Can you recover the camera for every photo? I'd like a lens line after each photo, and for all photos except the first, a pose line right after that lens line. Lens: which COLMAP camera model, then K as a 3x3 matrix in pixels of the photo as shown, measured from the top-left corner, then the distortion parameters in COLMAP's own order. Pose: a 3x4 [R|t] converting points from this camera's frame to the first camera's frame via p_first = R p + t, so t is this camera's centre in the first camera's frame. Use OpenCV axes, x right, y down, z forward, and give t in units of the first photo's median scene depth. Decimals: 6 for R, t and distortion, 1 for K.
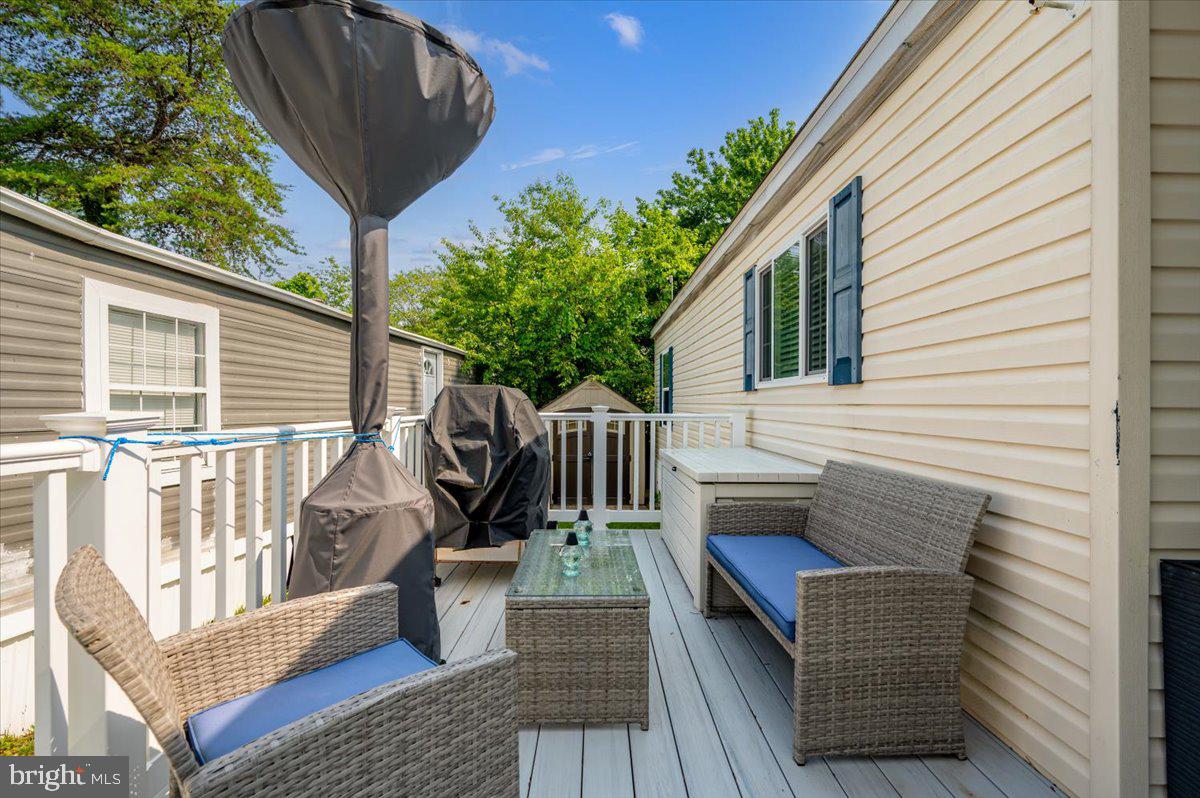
lens RADIAL K [[525.6, 0, 604.9], [0, 525.6, 402.5], [0, 0, 1]] dist [-0.000867, 0.000426]
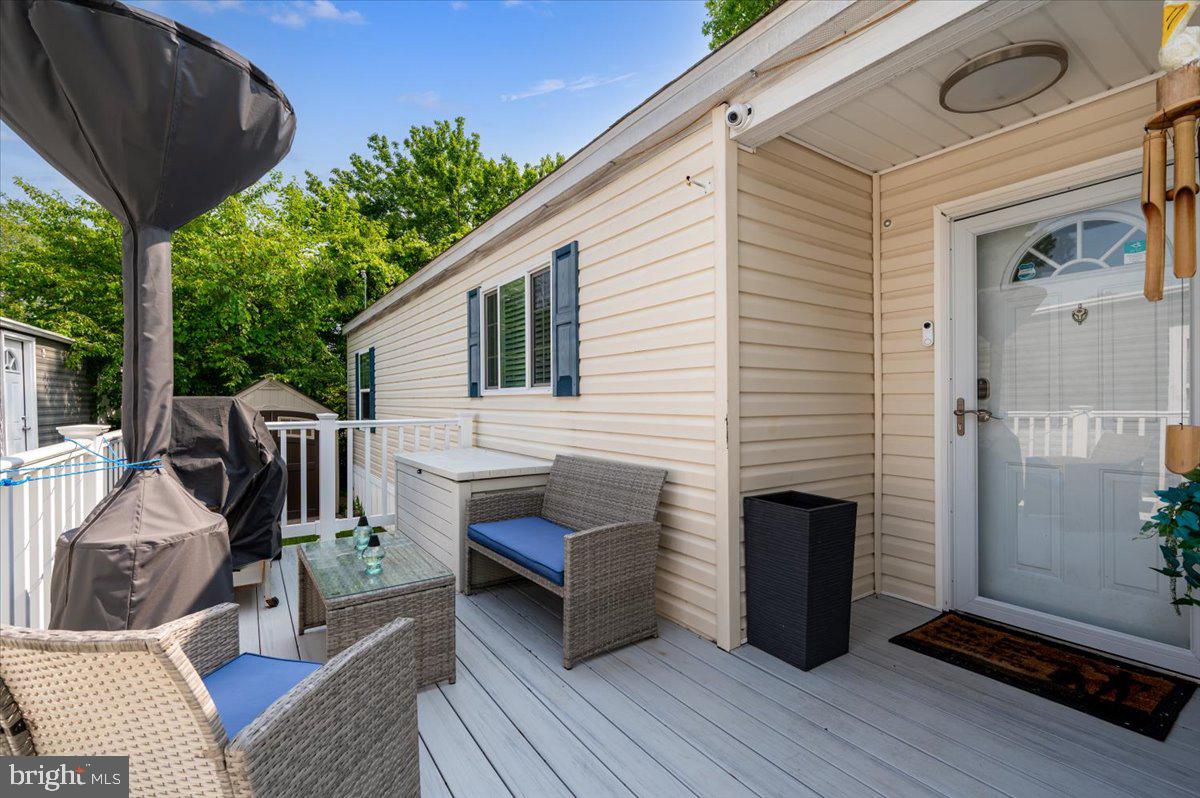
lens RADIAL K [[525.6, 0, 594.6], [0, 525.6, 401.6], [0, 0, 1]] dist [-0.000867, 0.000426]
pose [[0.841210, -0.010888, 0.540600, -0.243773], [0.008712, 0.999940, 0.006583, -0.036761], [-0.540639, -0.000828, 0.841254, -0.177020]]
